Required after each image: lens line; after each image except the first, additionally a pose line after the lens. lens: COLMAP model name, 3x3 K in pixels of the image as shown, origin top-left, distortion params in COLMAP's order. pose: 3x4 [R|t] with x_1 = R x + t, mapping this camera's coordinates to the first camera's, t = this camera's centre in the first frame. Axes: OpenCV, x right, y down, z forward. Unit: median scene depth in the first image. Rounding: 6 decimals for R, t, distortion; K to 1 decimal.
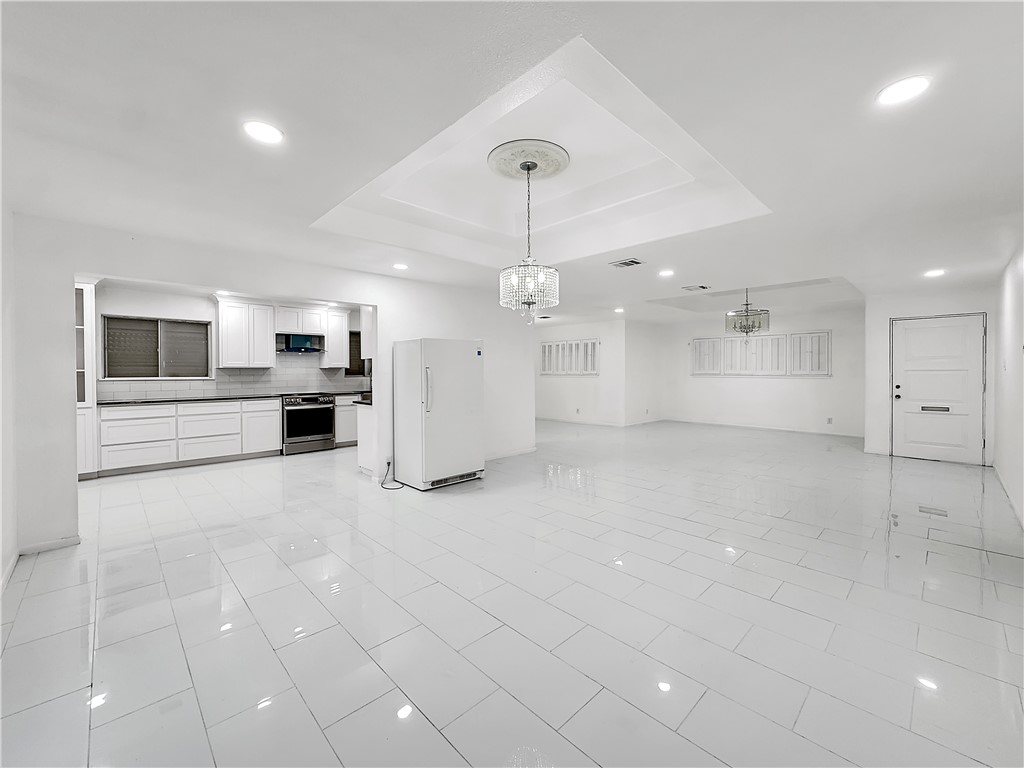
lens RADIAL K [[422.5, 0, 525.3], [0, 422.5, 373.8], [0, 0, 1]] dist [0.020555, 0.000040]
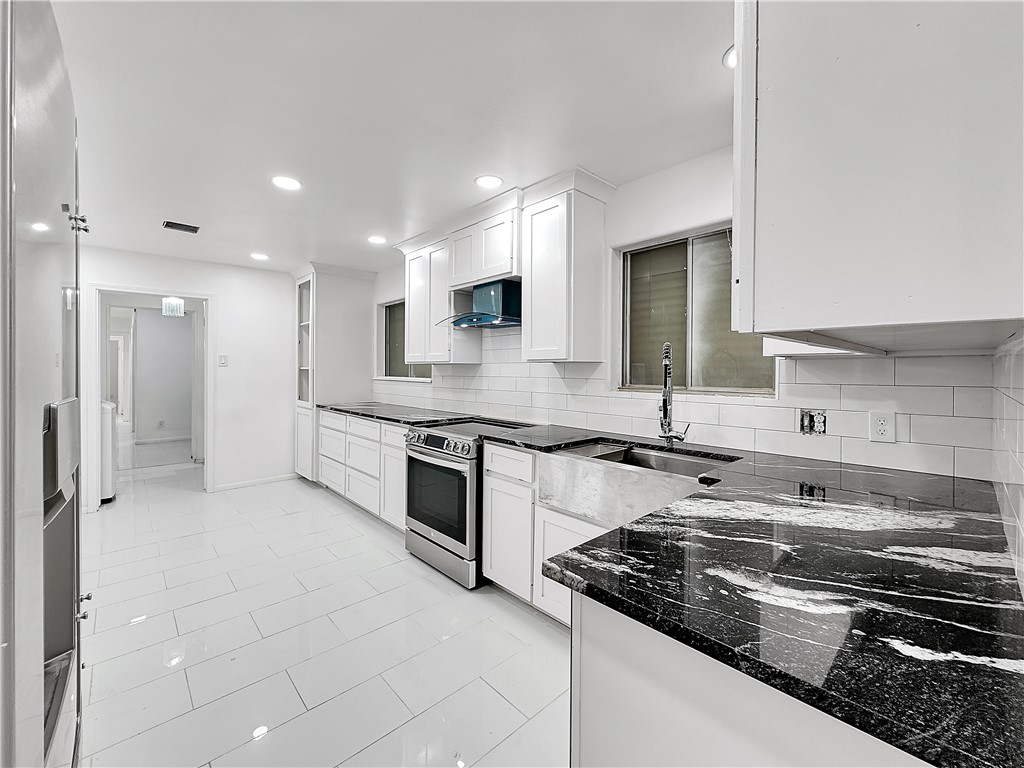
lens RADIAL K [[422.5, 0, 525.3], [0, 422.5, 373.8], [0, 0, 1]] dist [0.020555, 0.000040]
pose [[-0.016301, 0.011348, -0.999803, -0.104765], [-0.016623, 0.999794, 0.011619, -0.009116], [0.999729, 0.016809, -0.016109, 1.134729]]
